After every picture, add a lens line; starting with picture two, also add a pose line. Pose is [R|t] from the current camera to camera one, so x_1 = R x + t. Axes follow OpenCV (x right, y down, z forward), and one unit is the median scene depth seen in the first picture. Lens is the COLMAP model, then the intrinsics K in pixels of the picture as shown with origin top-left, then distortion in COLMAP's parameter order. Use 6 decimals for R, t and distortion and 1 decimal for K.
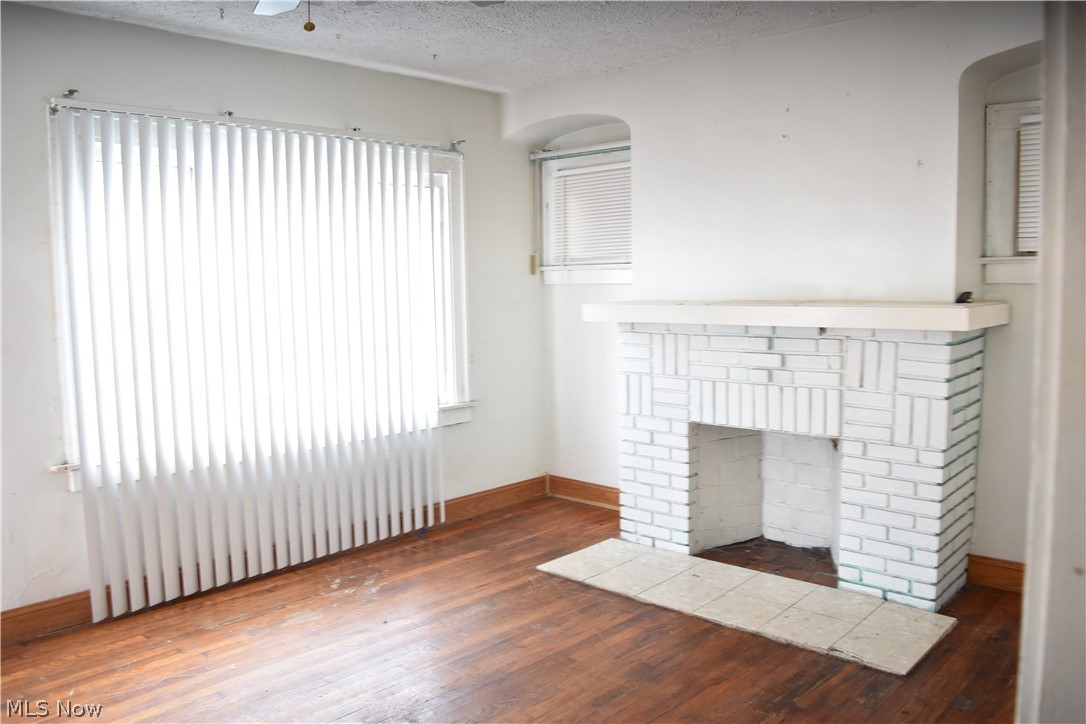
lens RADIAL K [[847.8, 0, 543.0], [0, 847.8, 362.0], [0, 0, 1]] dist [-0.061528, 0.001102]
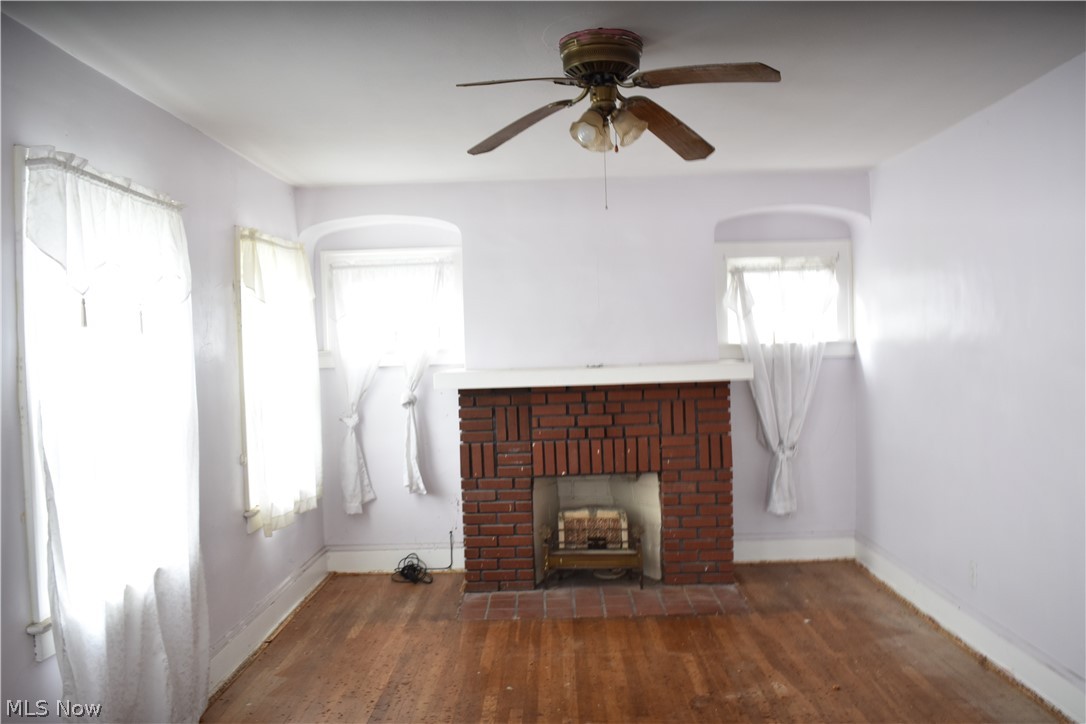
lens RADIAL K [[847.8, 0, 543.0], [0, 847.8, 362.0], [0, 0, 1]] dist [-0.061528, 0.001102]
pose [[0.740281, -0.039630, 0.671129, -0.691411], [0.086711, 0.995551, -0.036859, -0.051476], [-0.666683, 0.085480, 0.740424, 0.072533]]
